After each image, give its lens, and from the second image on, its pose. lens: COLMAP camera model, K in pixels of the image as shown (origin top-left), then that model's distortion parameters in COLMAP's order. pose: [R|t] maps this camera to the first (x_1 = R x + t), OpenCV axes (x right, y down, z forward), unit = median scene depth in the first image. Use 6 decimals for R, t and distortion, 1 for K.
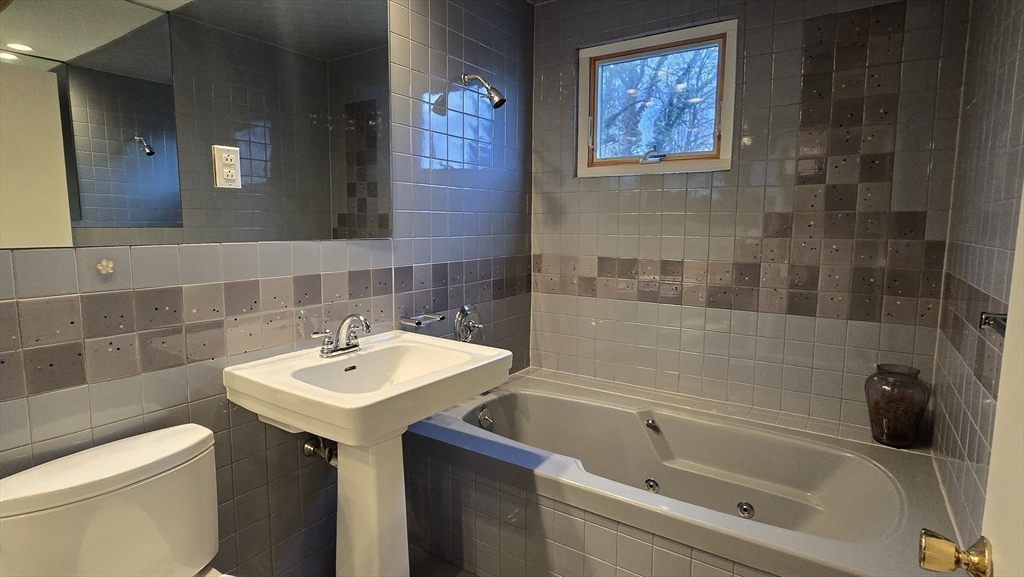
lens RADIAL K [[510.7, 0, 507.5], [0, 510.7, 283.8], [0, 0, 1]] dist [-0.010085, 0.000004]
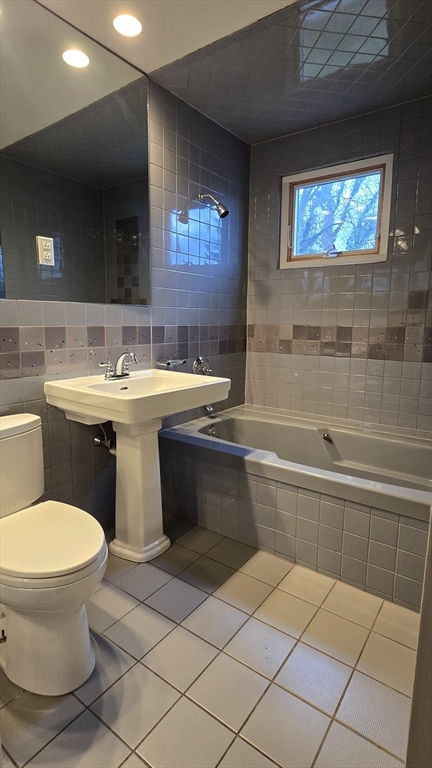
lens RADIAL K [[384.5, 0, 221.1], [0, 384.5, 383.9], [0, 0, 1]] dist [-0.015136, -0.000851]
pose [[0.999436, 0.009746, -0.032137, 0.013839], [-0.008250, 0.998890, 0.046371, 0.074798], [0.032553, -0.046080, 0.998407, -0.103507]]
